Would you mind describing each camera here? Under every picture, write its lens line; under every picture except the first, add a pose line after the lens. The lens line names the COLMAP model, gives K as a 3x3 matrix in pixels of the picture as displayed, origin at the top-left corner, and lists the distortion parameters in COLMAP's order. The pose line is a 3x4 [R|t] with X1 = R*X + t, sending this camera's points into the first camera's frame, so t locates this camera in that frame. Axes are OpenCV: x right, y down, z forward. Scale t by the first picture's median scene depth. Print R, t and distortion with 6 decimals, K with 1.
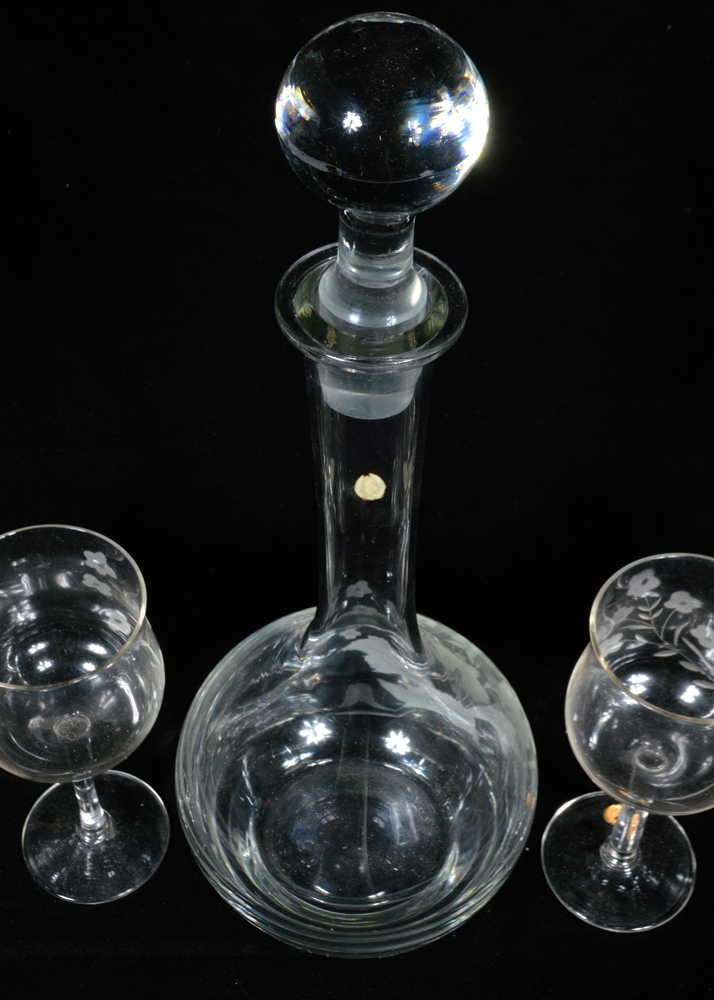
lens RADIAL K [[1496.9, 0, 357.0], [0, 1496.9, 500.0], [0, 0, 1]] dist [-0.016710, 0.104976]
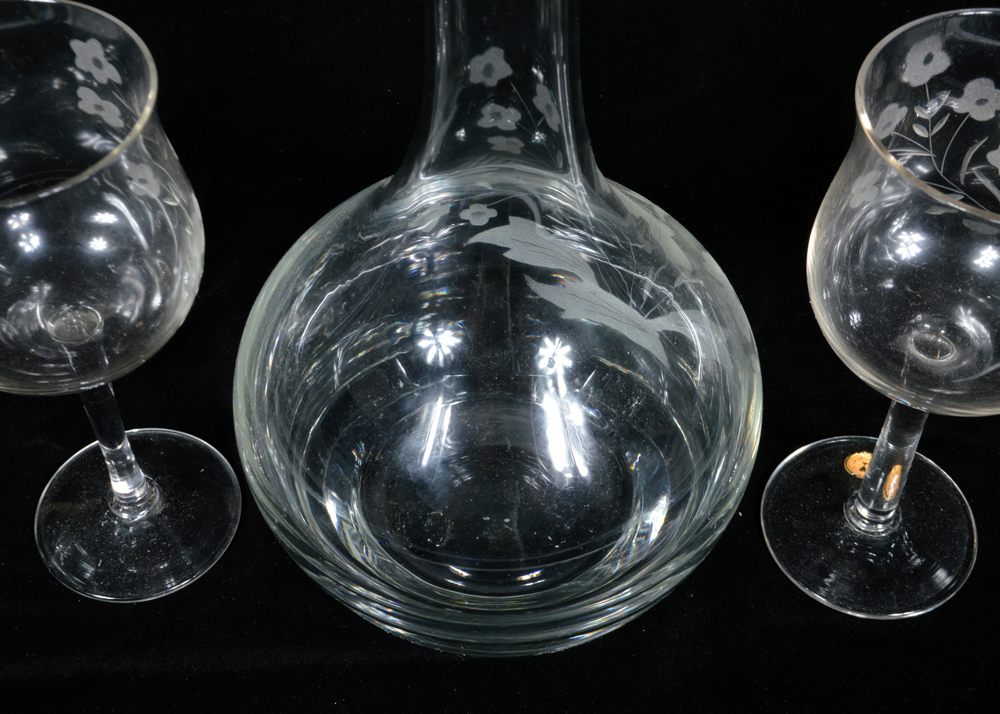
lens RADIAL K [[1496.9, 0, 500.0], [0, 1496.9, 357.0], [0, 0, 1]] dist [-0.016710, 0.104976]
pose [[0.999531, -0.030564, -0.001759, 0.002480], [0.030605, 0.999002, 0.032545, 0.148768], [0.000763, -0.032583, 0.999469, 0.323533]]
